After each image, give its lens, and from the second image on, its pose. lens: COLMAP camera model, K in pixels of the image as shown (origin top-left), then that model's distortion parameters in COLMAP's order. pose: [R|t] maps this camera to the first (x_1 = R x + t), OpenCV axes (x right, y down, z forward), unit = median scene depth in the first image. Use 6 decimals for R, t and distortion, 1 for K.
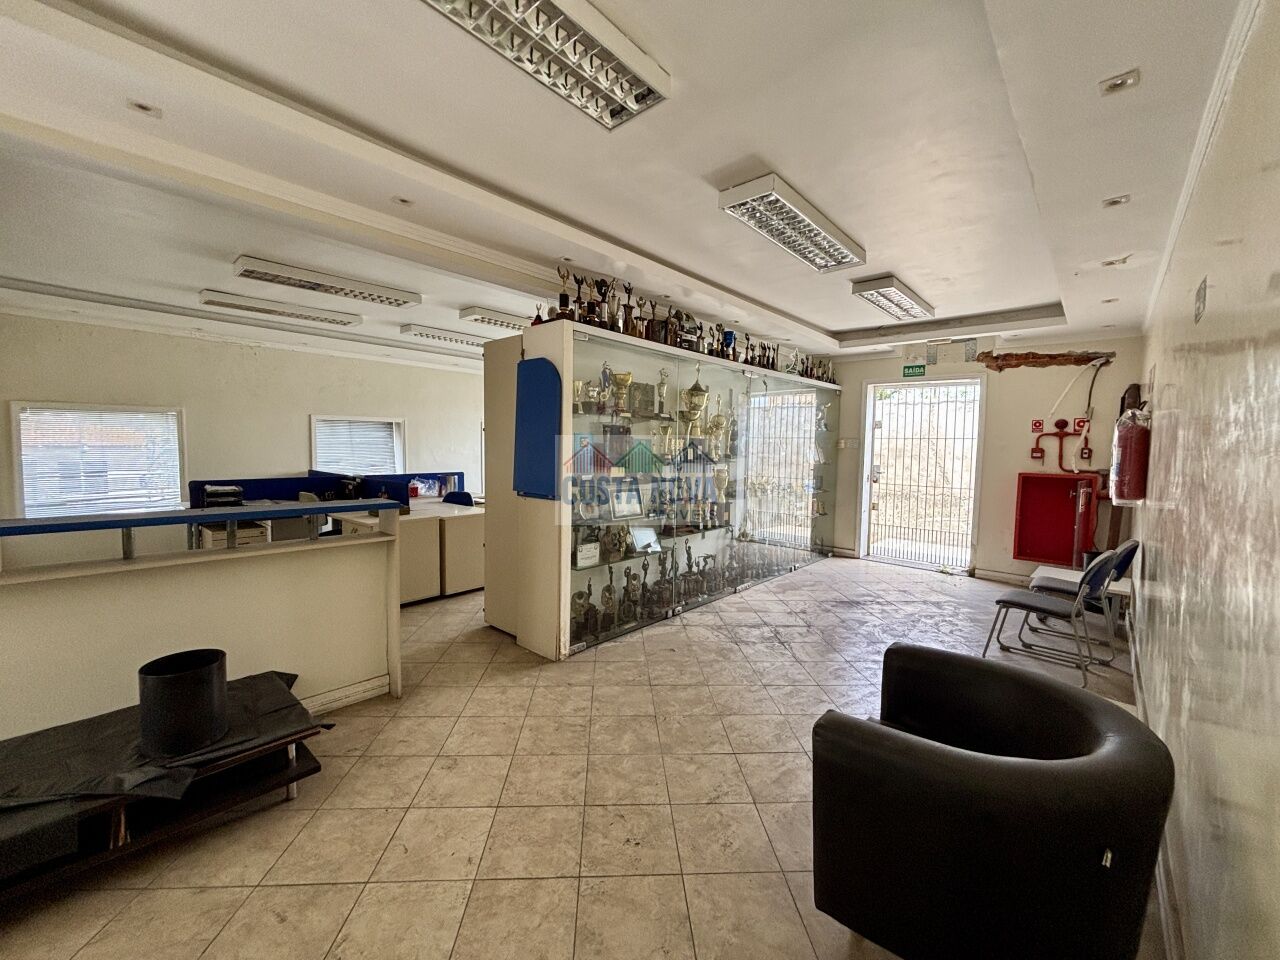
lens RADIAL K [[517.0, 0, 639.5], [0, 517.0, 477.1], [0, 0, 1]] dist [0.002803, 0.001164]
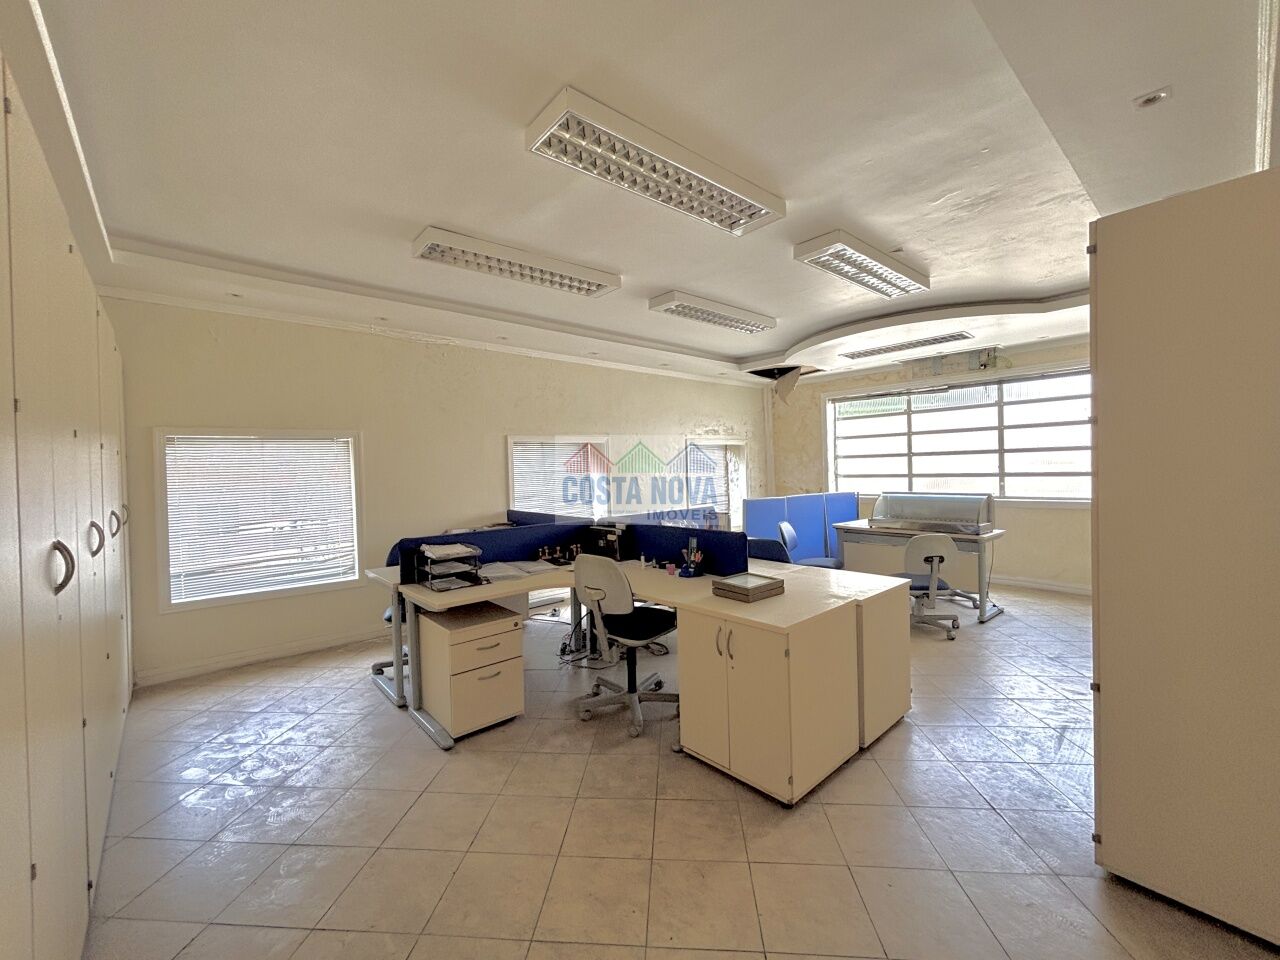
lens RADIAL K [[517.0, 0, 640.2], [0, 517.0, 473.6], [0, 0, 1]] dist [0.002803, 0.001164]
pose [[0.990621, -0.043027, -0.129687, -0.405029], [0.036659, 0.998021, -0.051092, -0.025119], [0.131629, 0.045859, 0.990238, 0.339650]]
